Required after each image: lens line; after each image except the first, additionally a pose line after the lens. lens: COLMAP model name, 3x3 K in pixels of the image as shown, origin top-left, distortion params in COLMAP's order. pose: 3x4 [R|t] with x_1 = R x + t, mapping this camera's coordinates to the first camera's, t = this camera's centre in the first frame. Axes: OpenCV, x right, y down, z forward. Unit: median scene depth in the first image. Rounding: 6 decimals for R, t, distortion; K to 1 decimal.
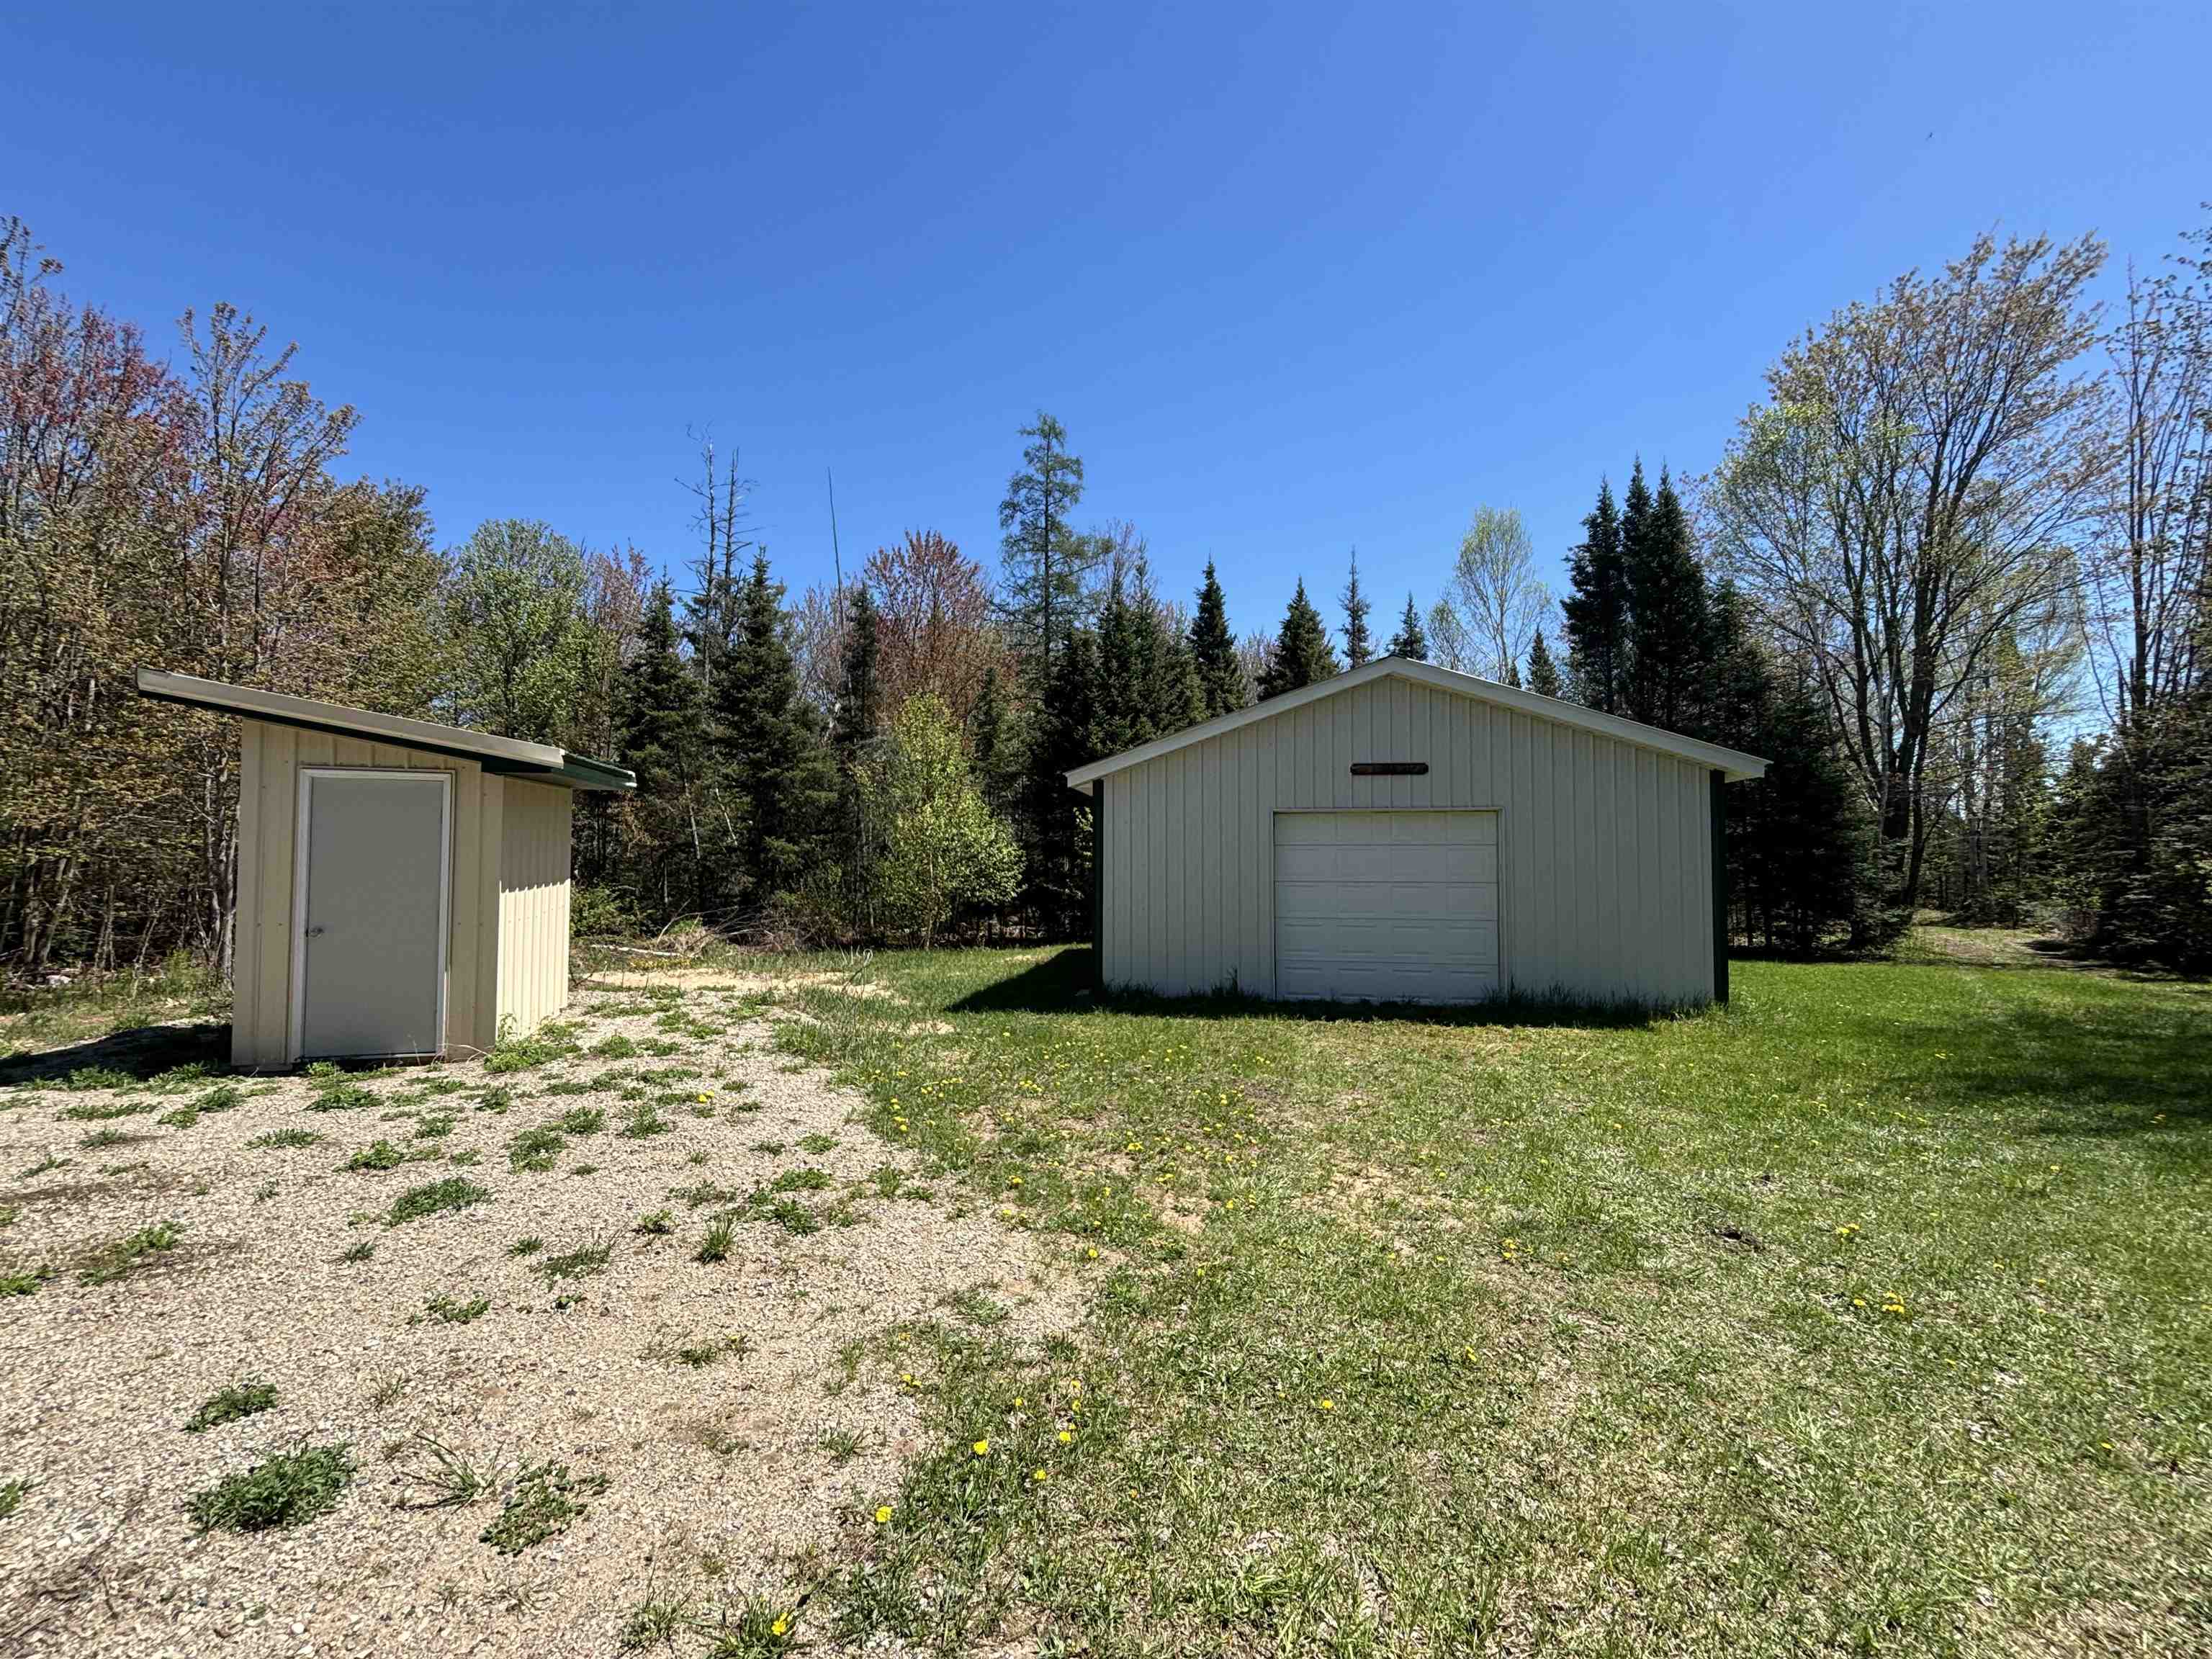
lens RADIAL K [[902.8, 0, 1120.9], [0, 902.8, 844.3], [0, 0, 1]] dist [0.017755, 0.000532]
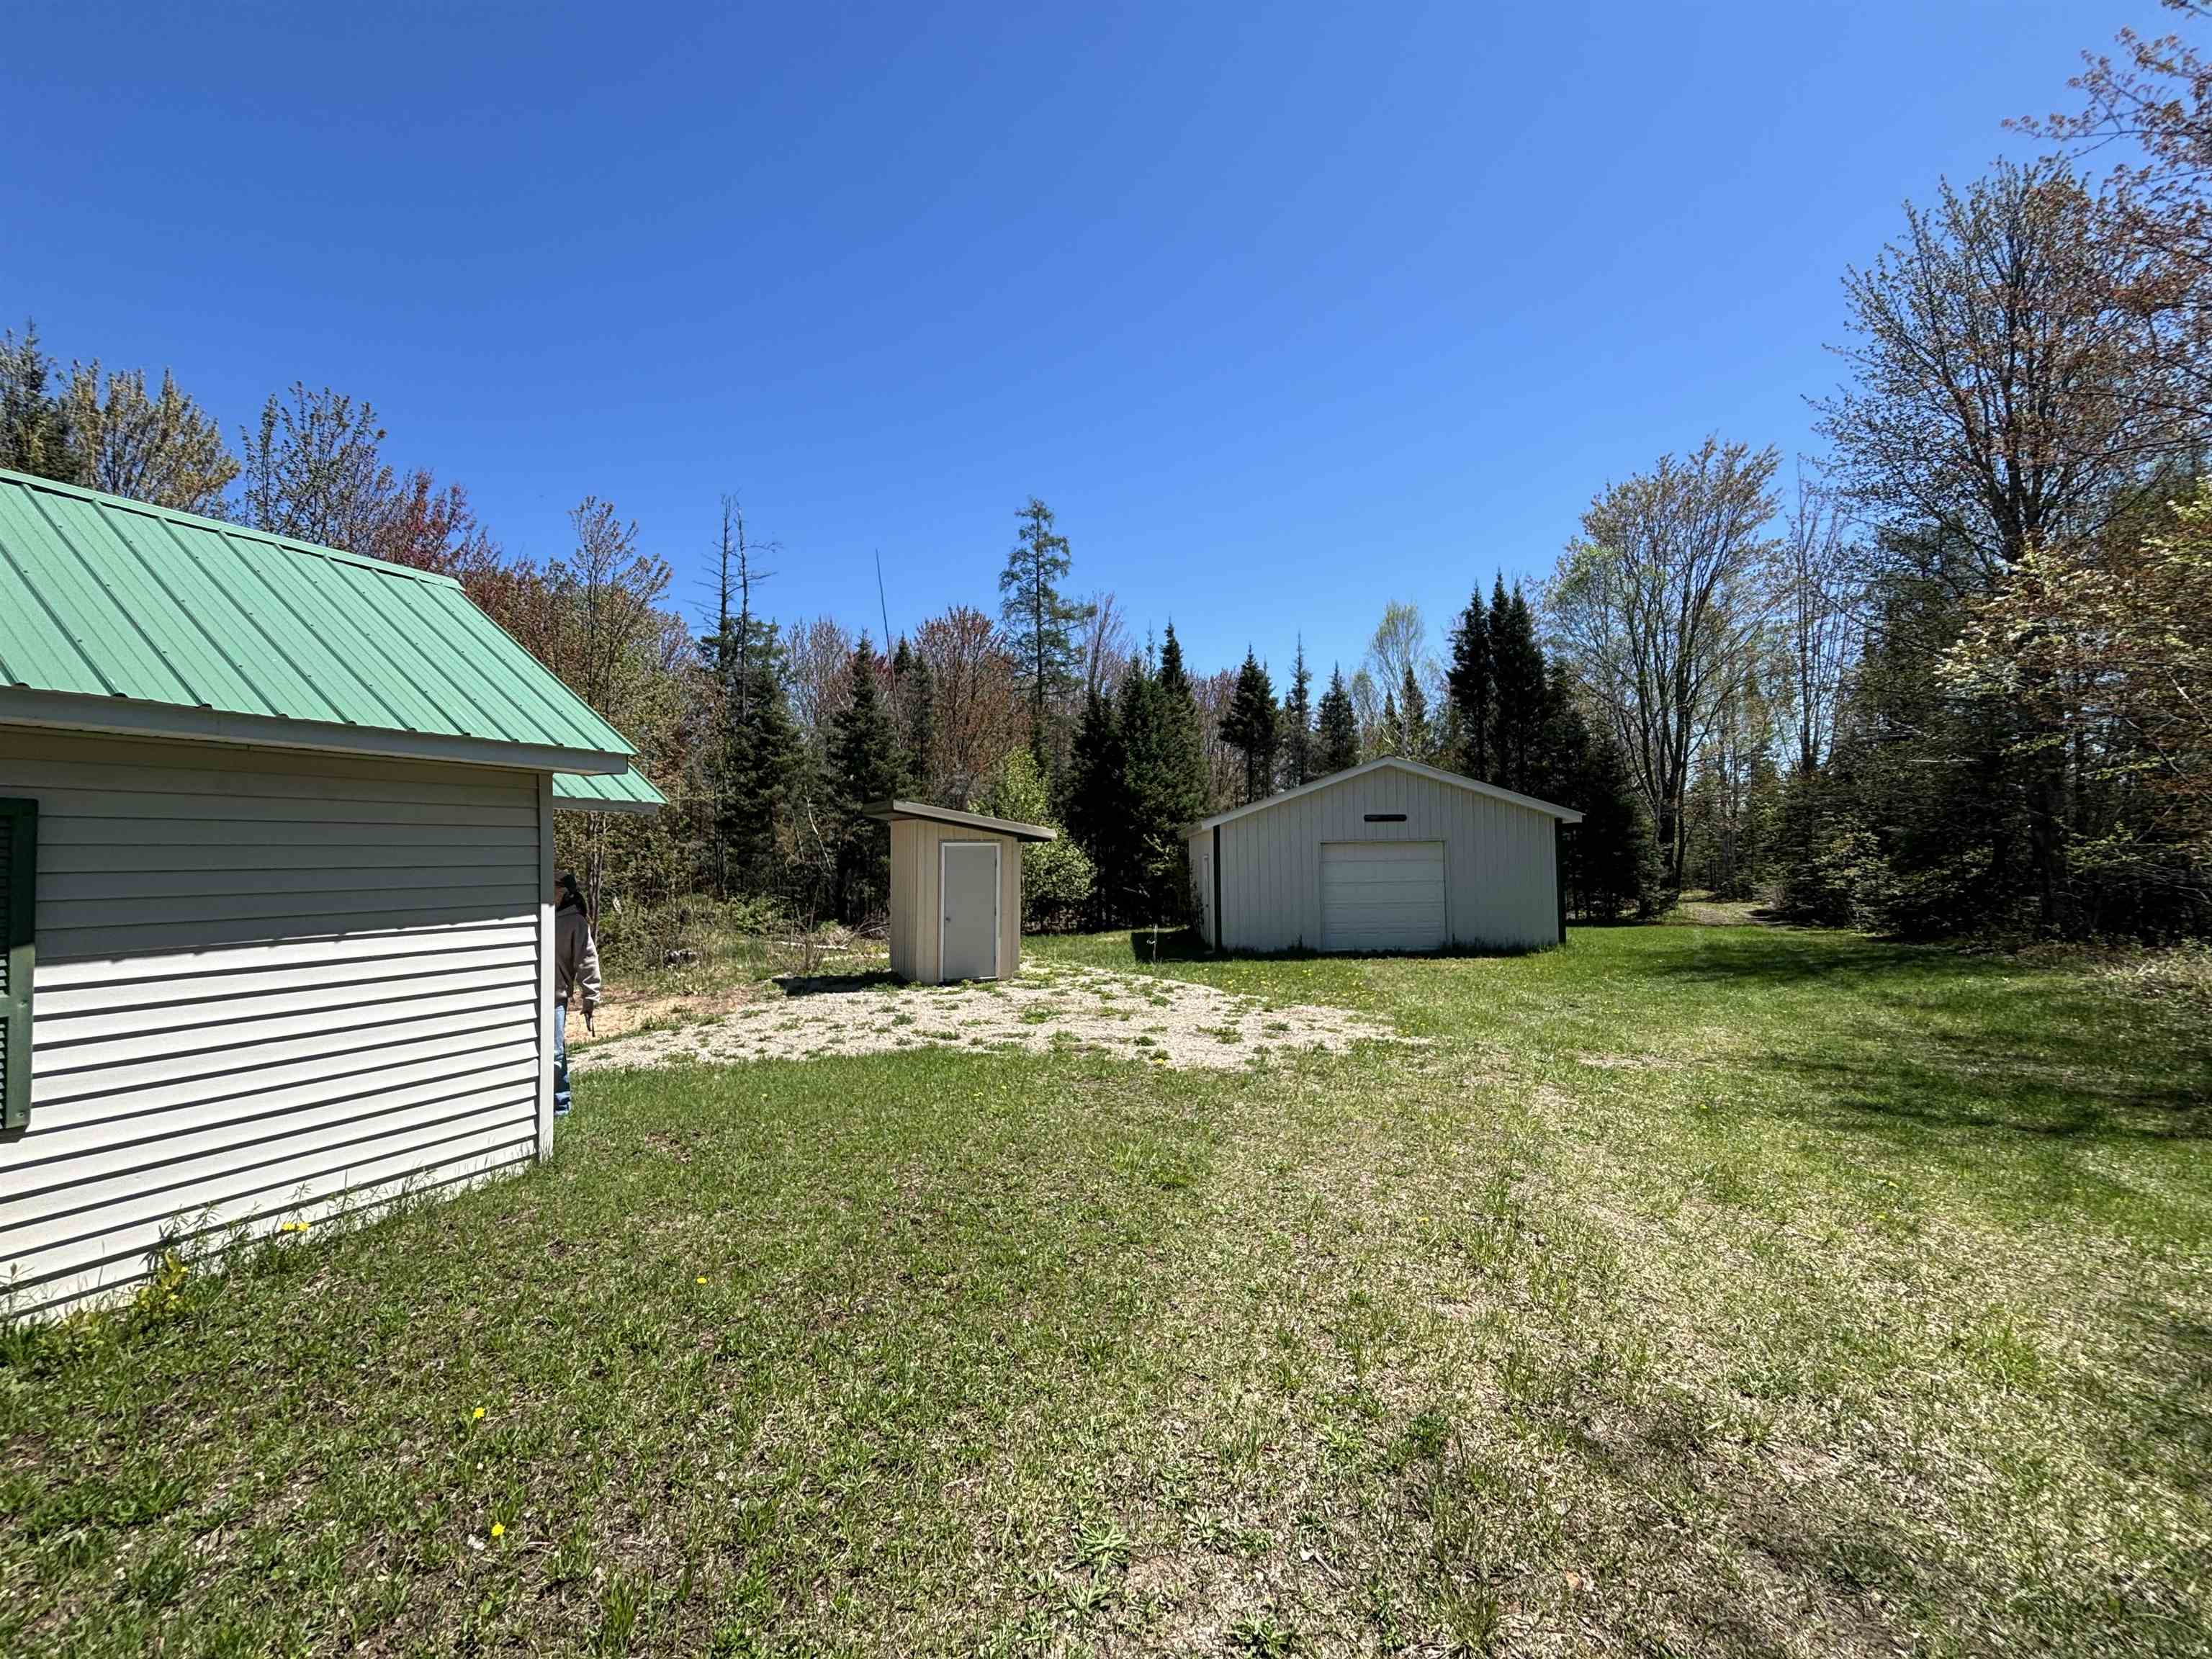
lens RADIAL K [[902.8, 0, 1120.9], [0, 902.8, 844.3], [0, 0, 1]] dist [0.017755, 0.000532]
pose [[0.990213, -0.017741, 0.138435, -0.205118], [0.017620, 0.999843, 0.002095, -0.020003], [-0.138450, 0.000364, 0.990369, -0.299141]]
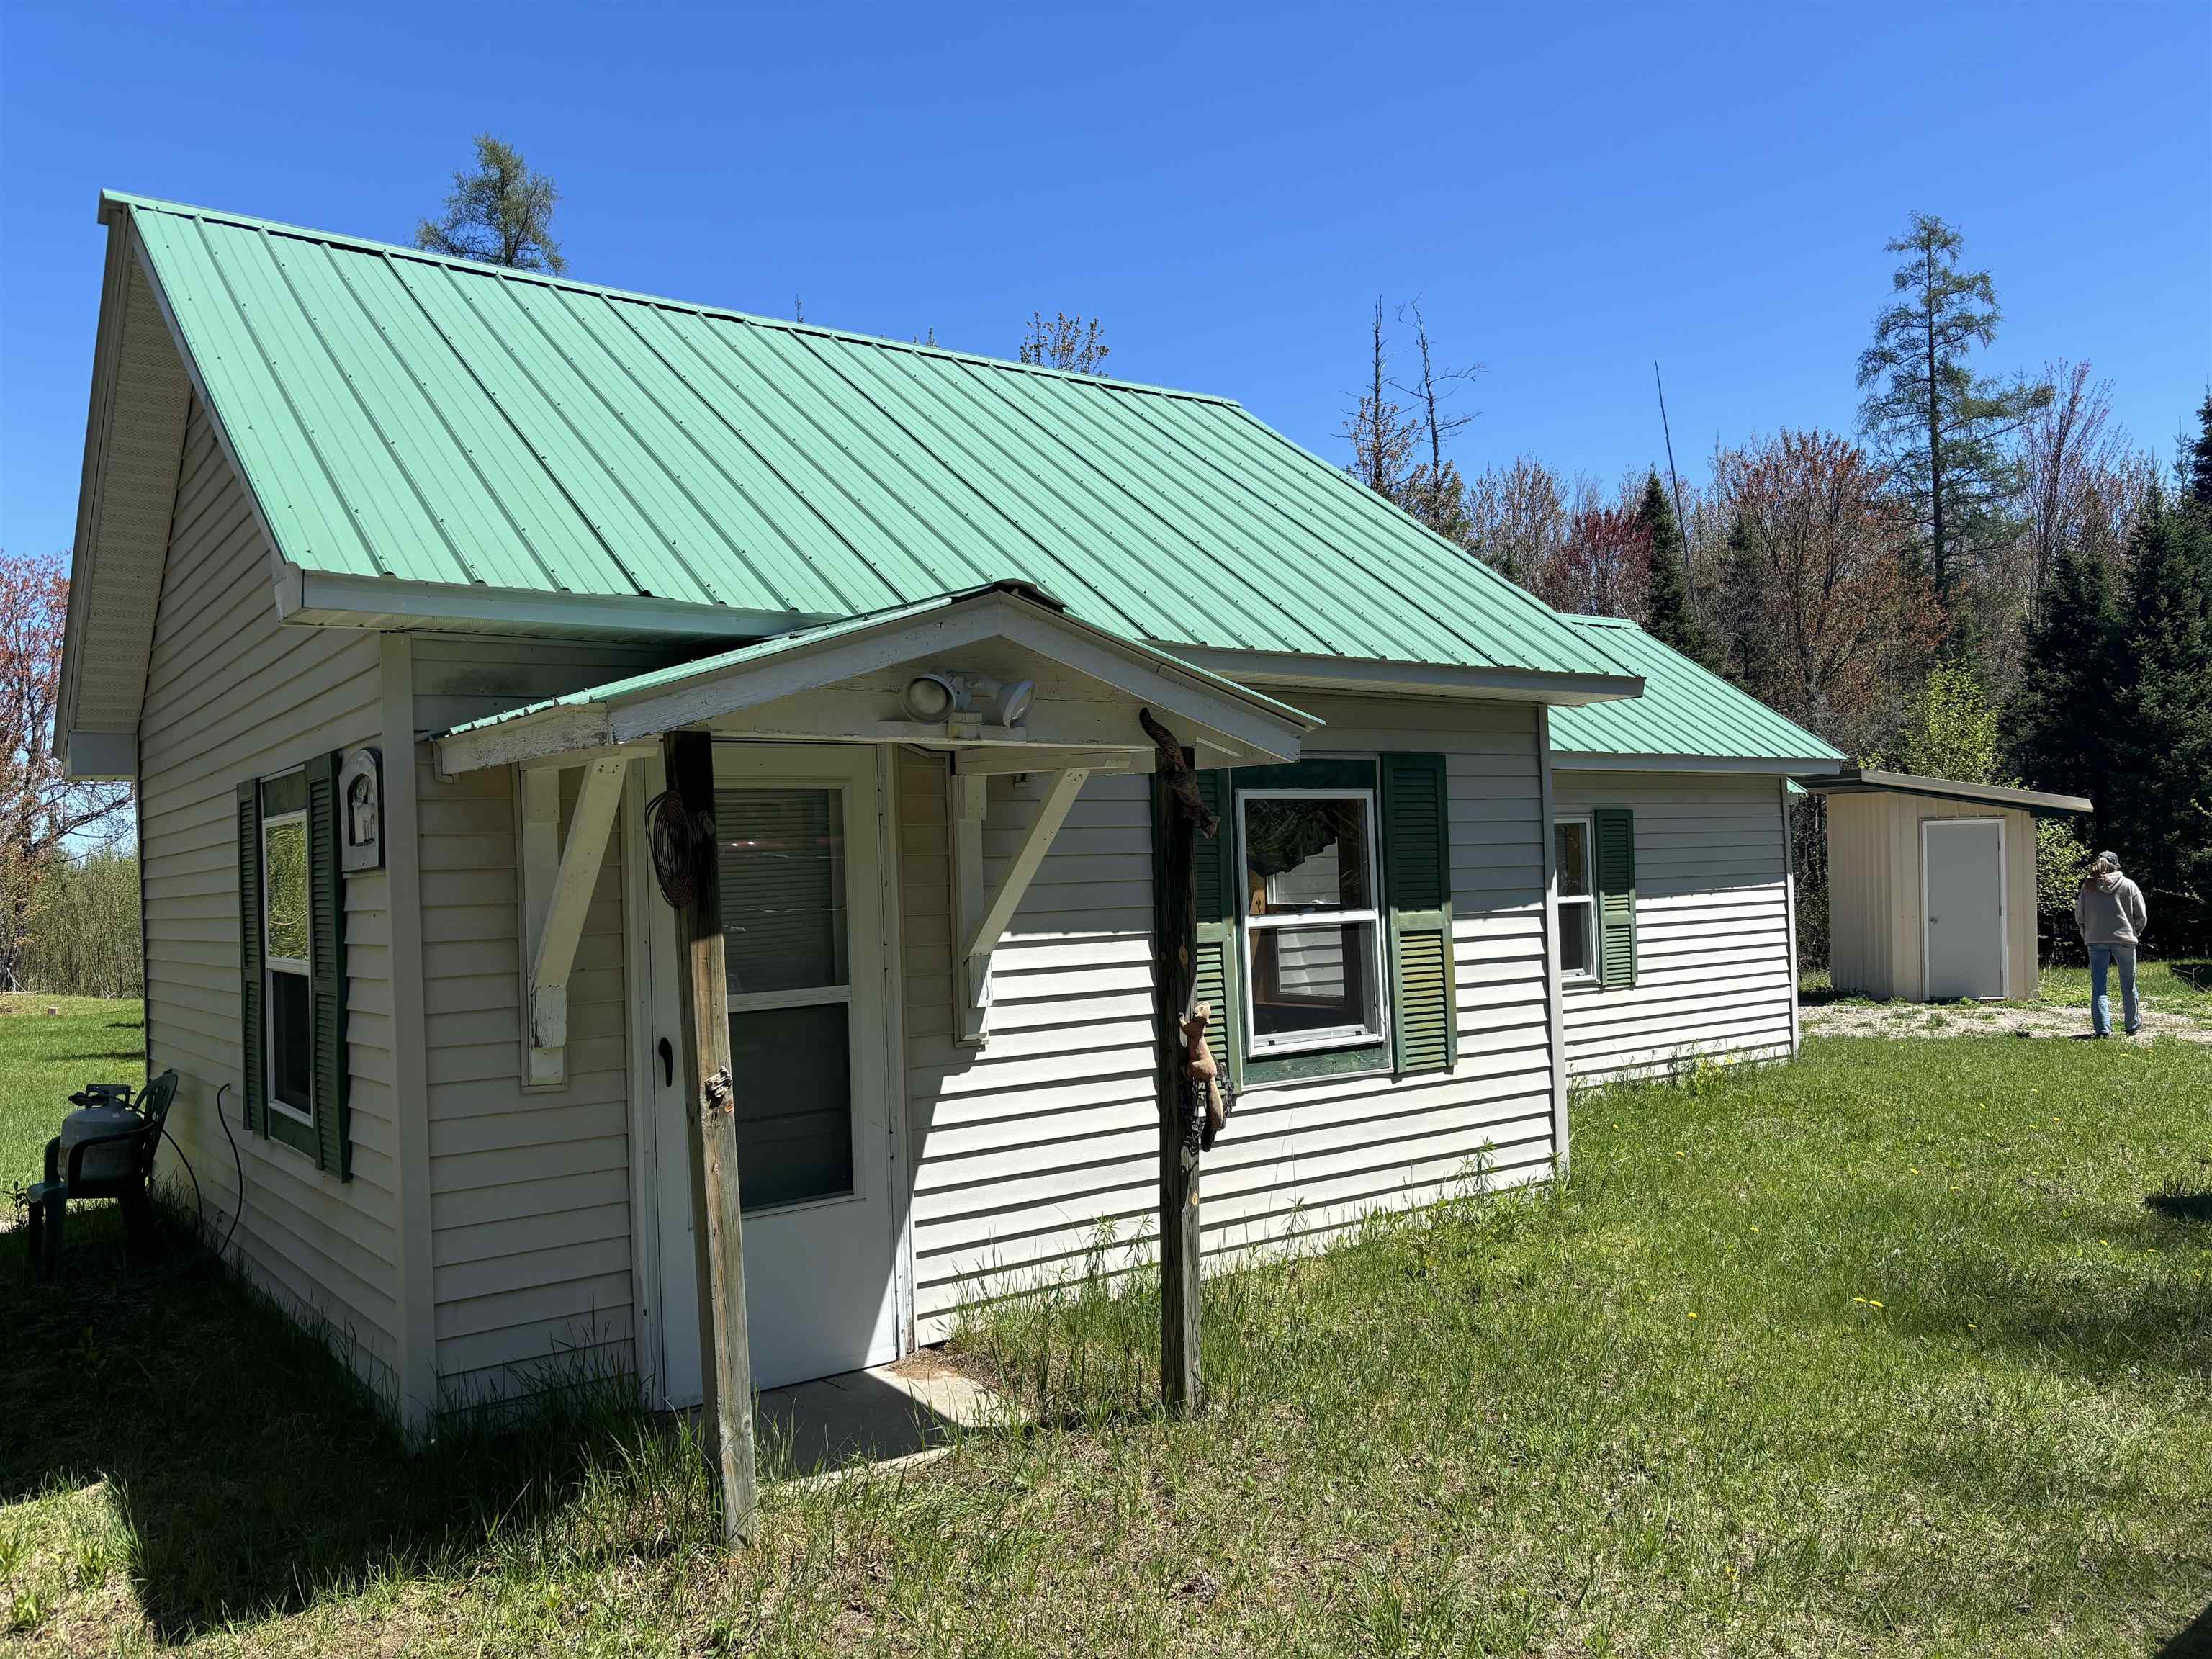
lens RADIAL K [[1678.7, 0, 1123.4], [0, 1678.7, 832.8], [0, 0, 1]] dist [0.030878, -0.003806]
pose [[0.934053, -0.041252, -0.354743, -0.301508], [0.040828, 0.999128, -0.008684, -0.024364], [0.354792, -0.006372, 0.934924, -0.603846]]
